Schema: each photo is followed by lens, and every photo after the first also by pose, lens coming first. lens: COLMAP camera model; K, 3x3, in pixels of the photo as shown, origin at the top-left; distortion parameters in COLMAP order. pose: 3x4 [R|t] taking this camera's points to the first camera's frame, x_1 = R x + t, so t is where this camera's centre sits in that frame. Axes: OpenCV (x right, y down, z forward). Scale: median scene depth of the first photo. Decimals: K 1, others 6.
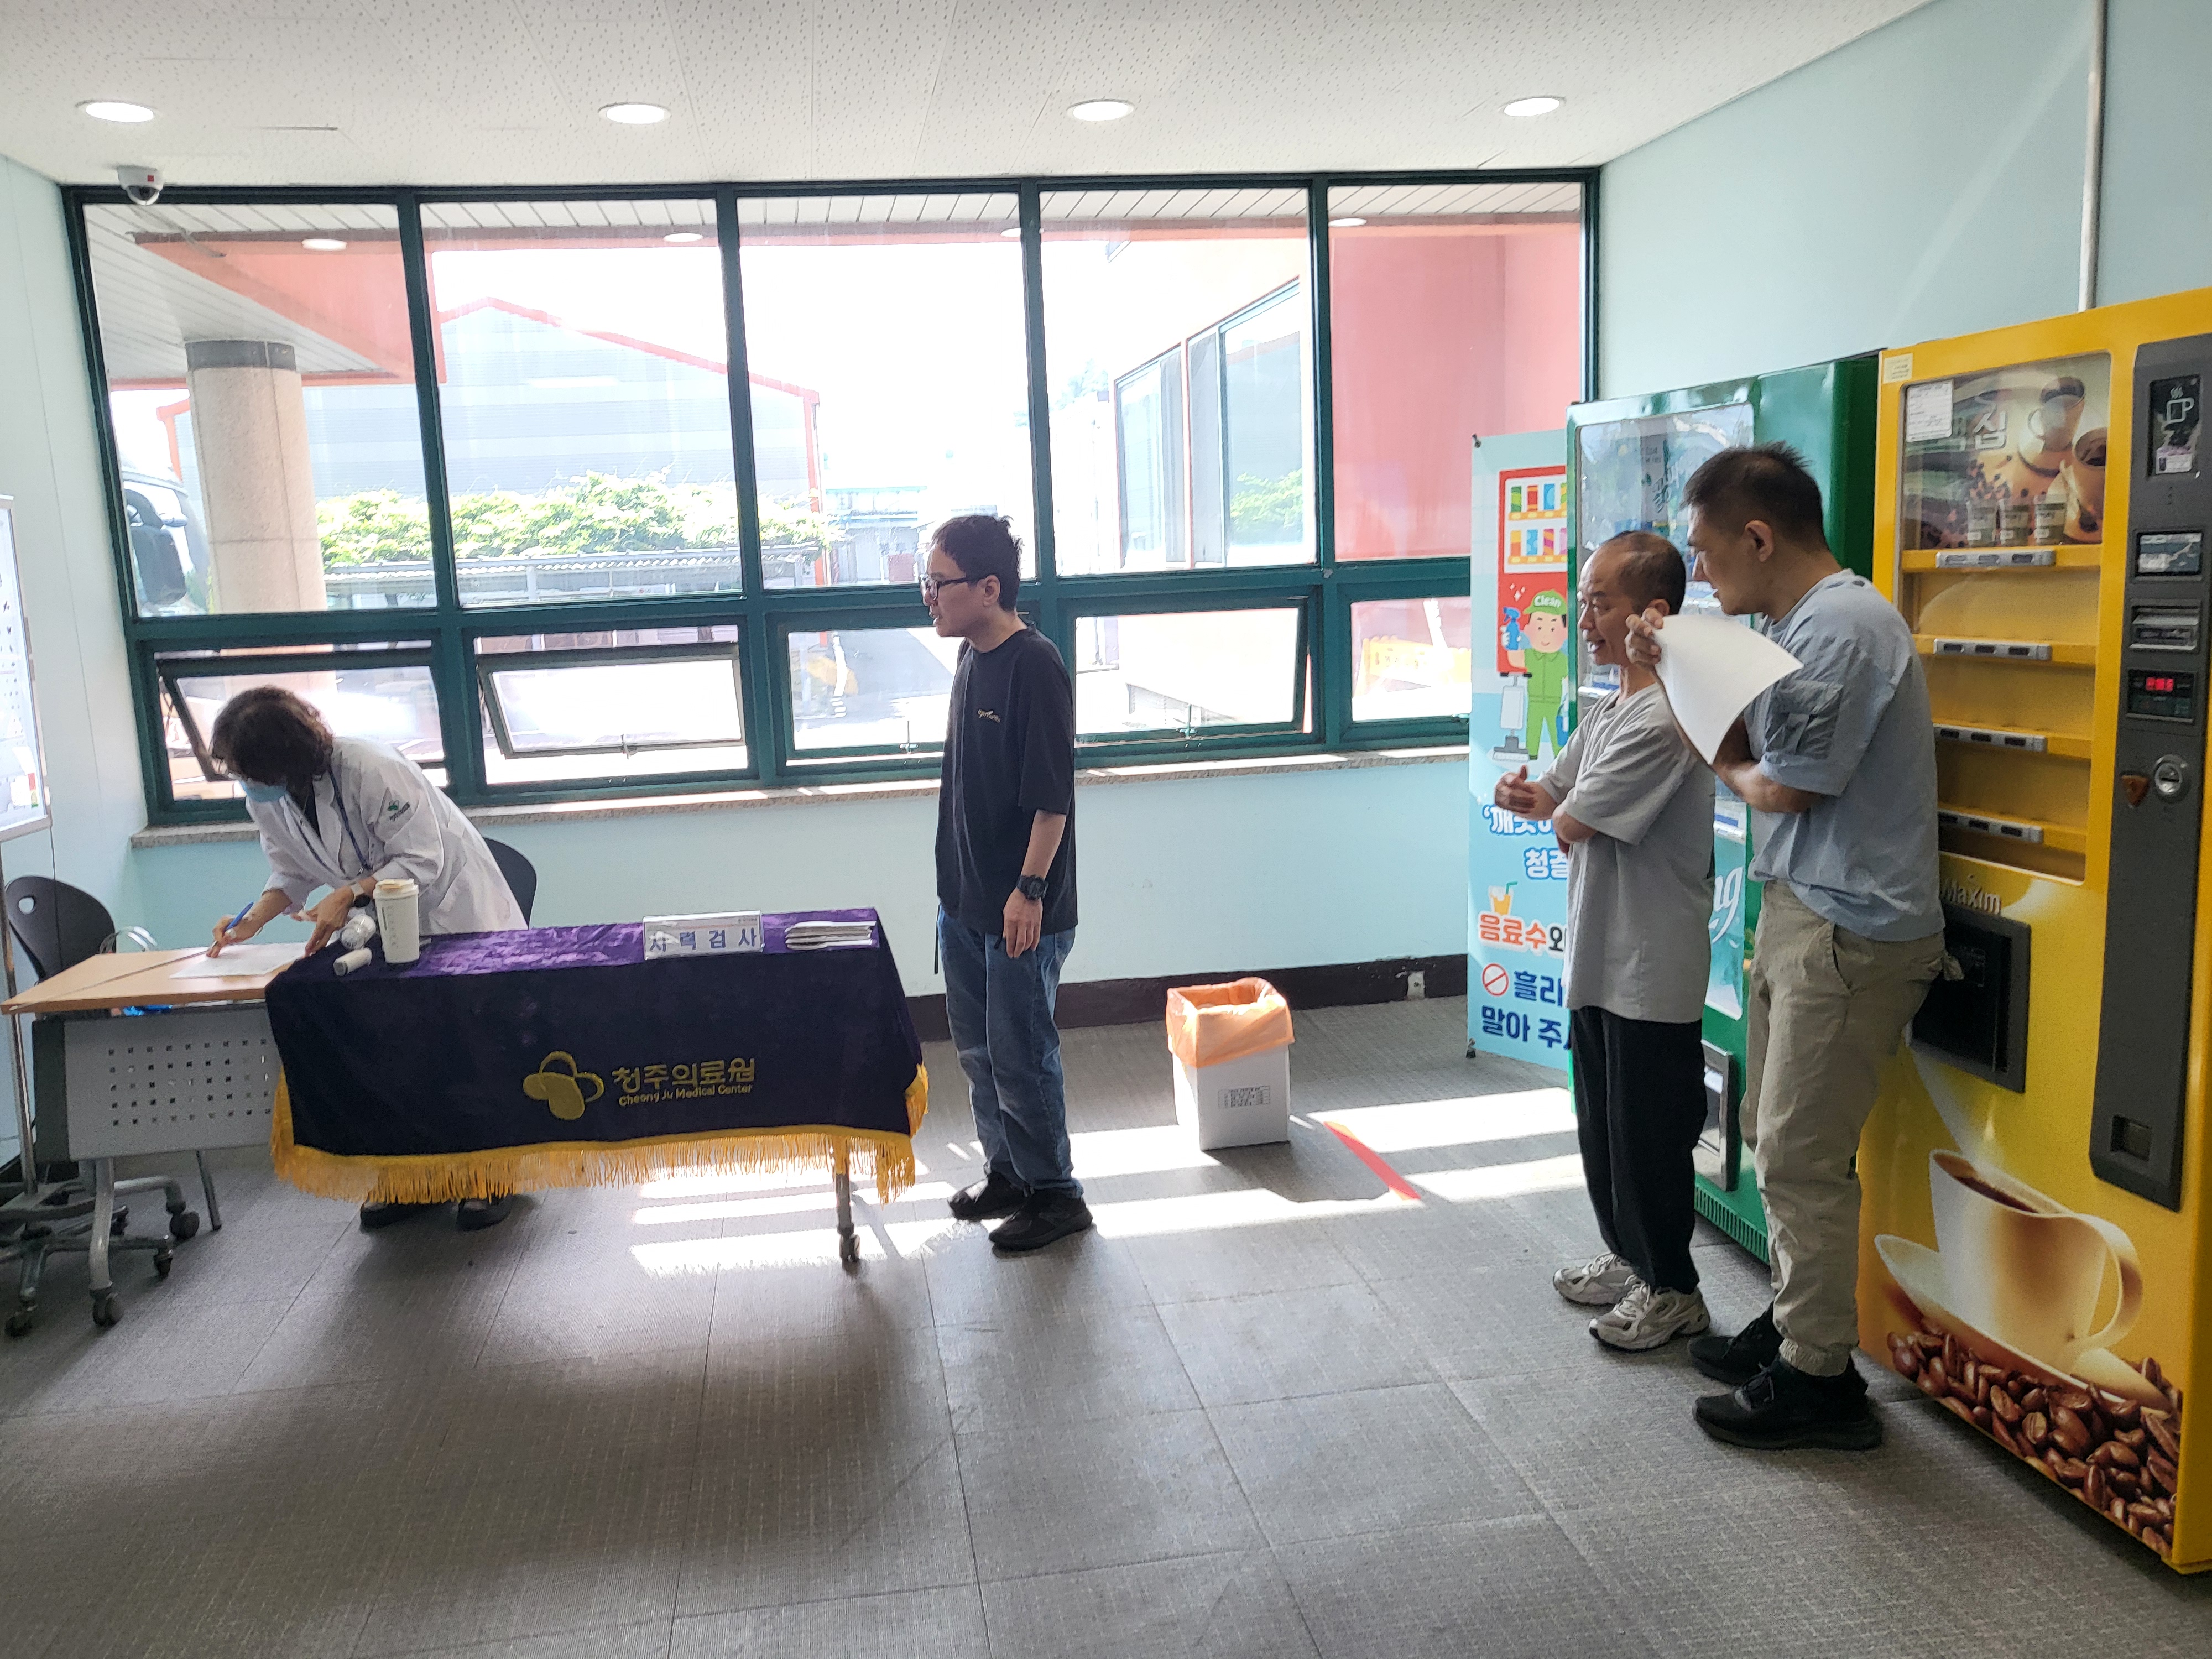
lens RADIAL K [[1678.2, 0, 1104.0], [0, 1678.2, 811.5], [0, 0, 1]] dist [-0.001625, 0.029428]
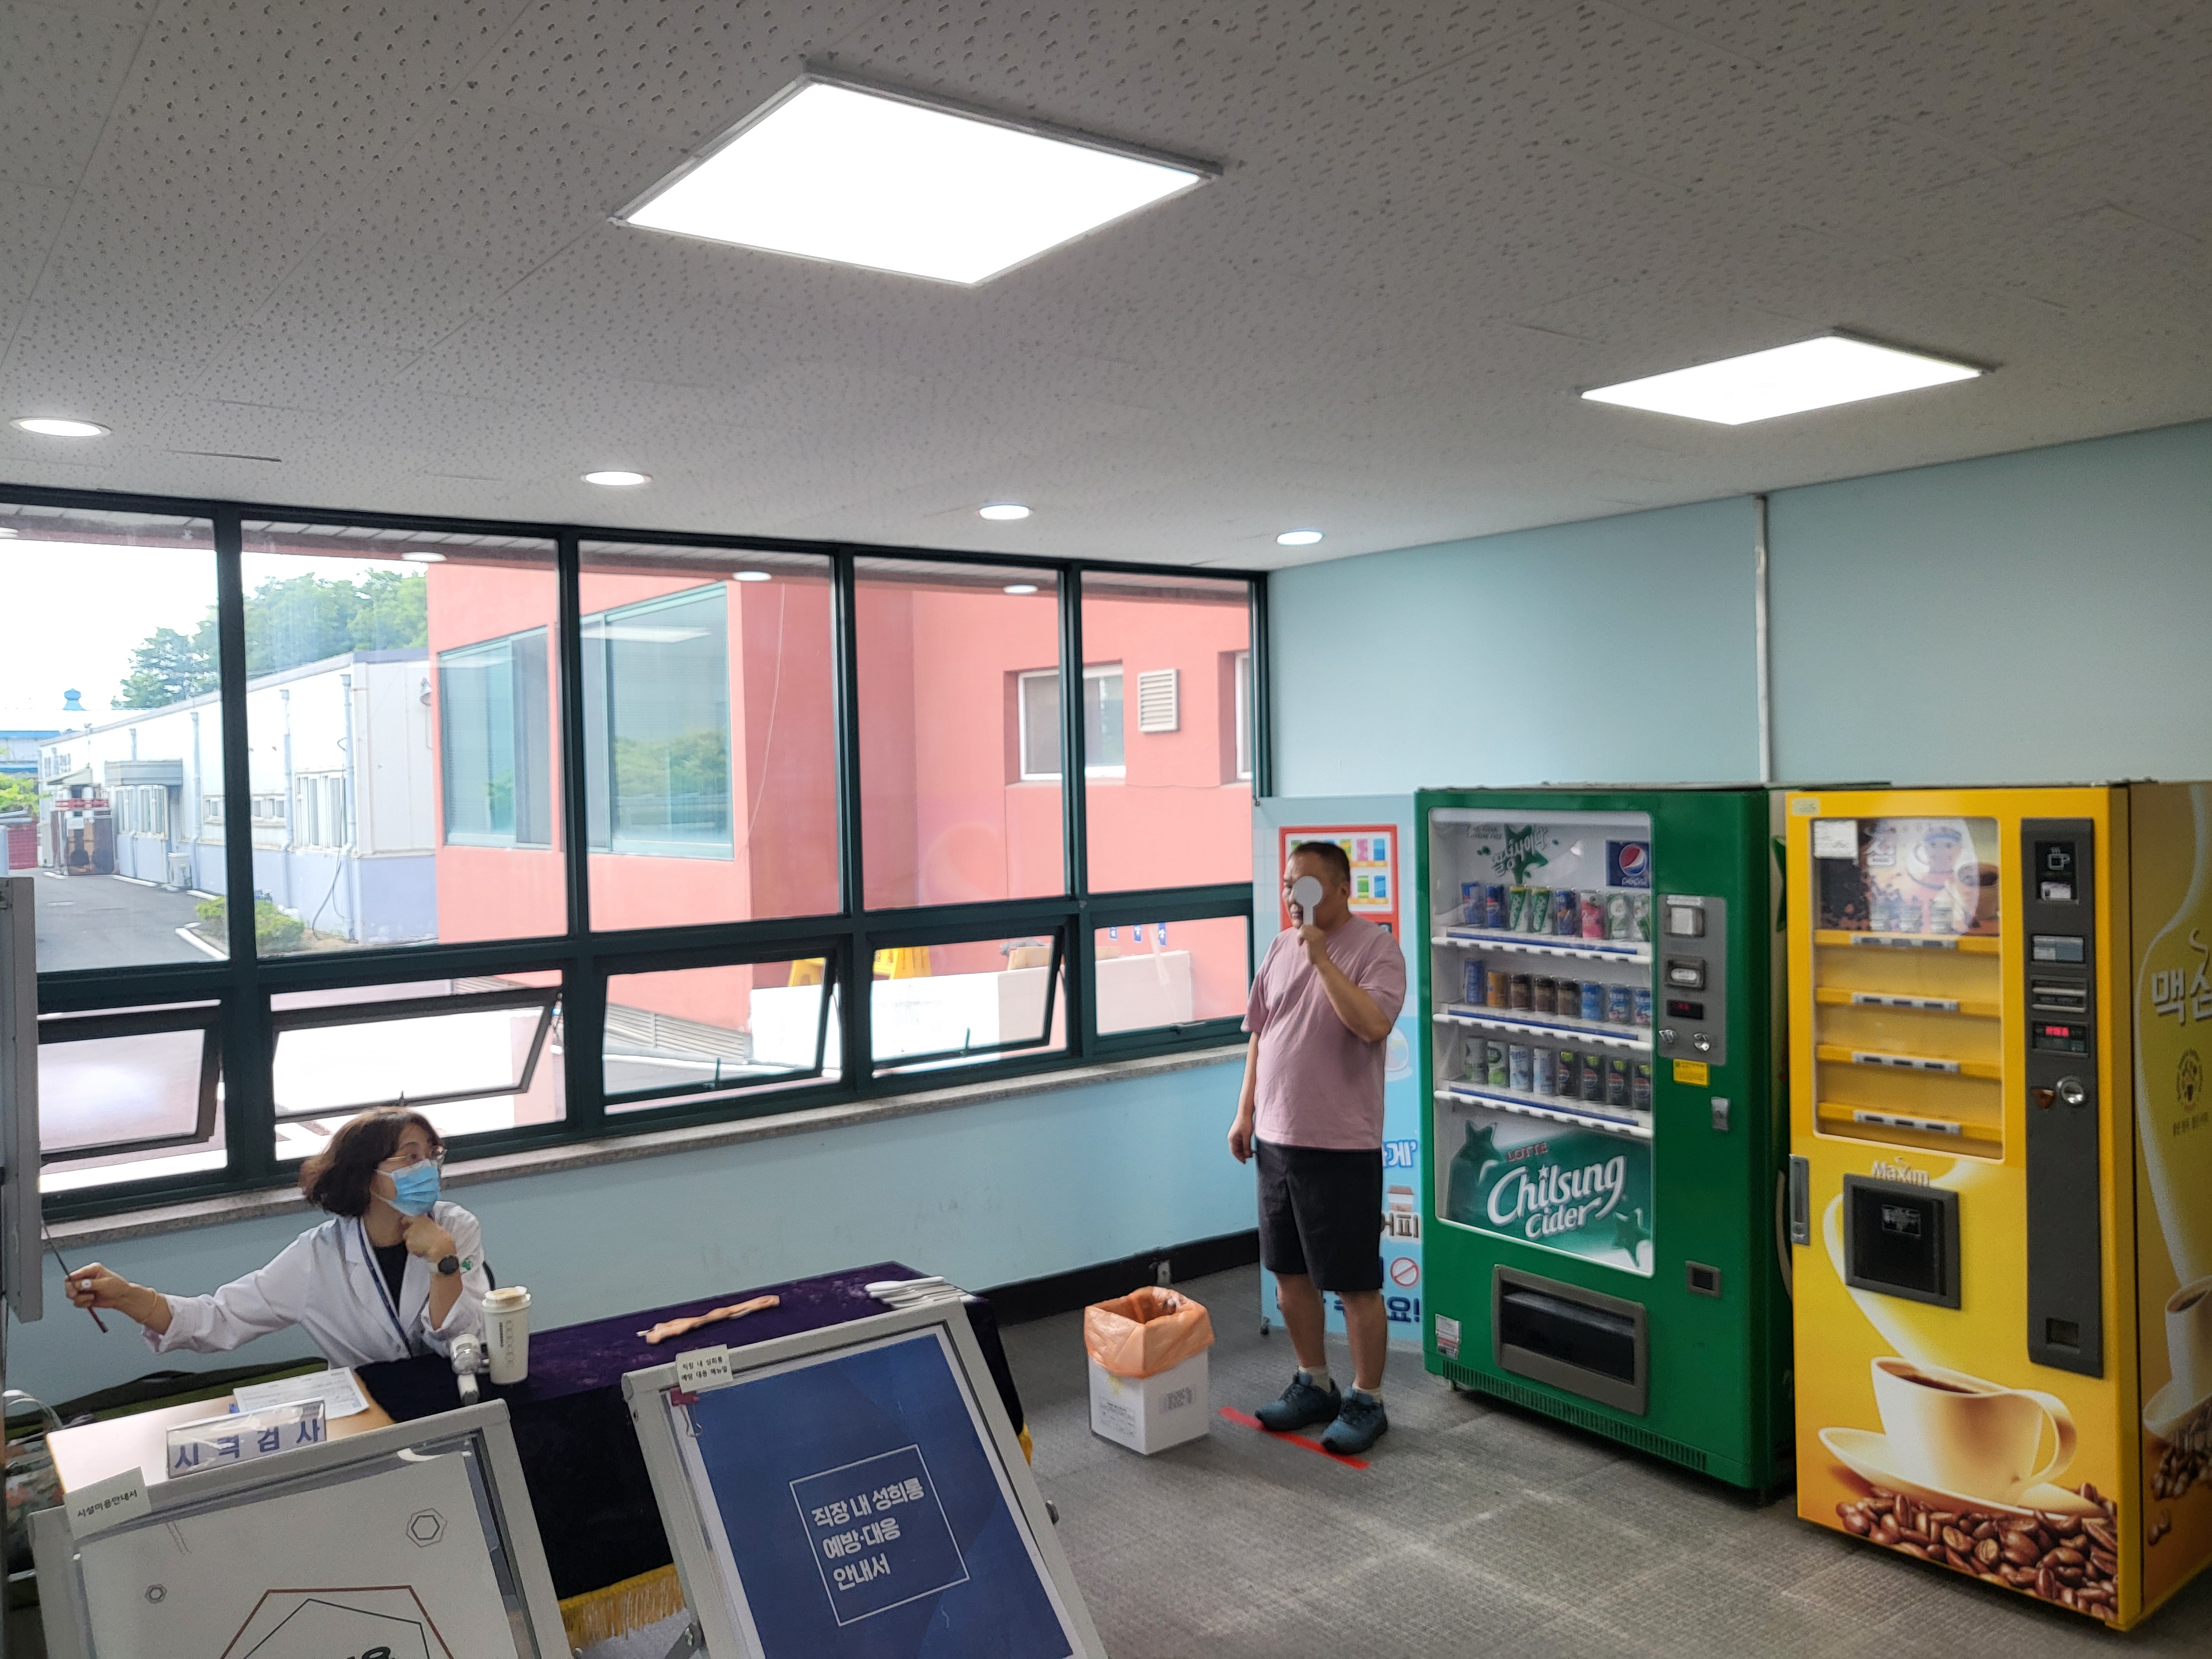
lens RADIAL K [[1678.2, 0, 1122.0], [0, 1678.2, 832.7], [0, 0, 1]] dist [-0.001625, 0.029428]
pose [[0.883251, 0.008068, 0.468832, -0.781171], [0.057899, 0.990324, -0.126122, -0.099684], [-0.465313, 0.138542, 0.874237, 0.012640]]
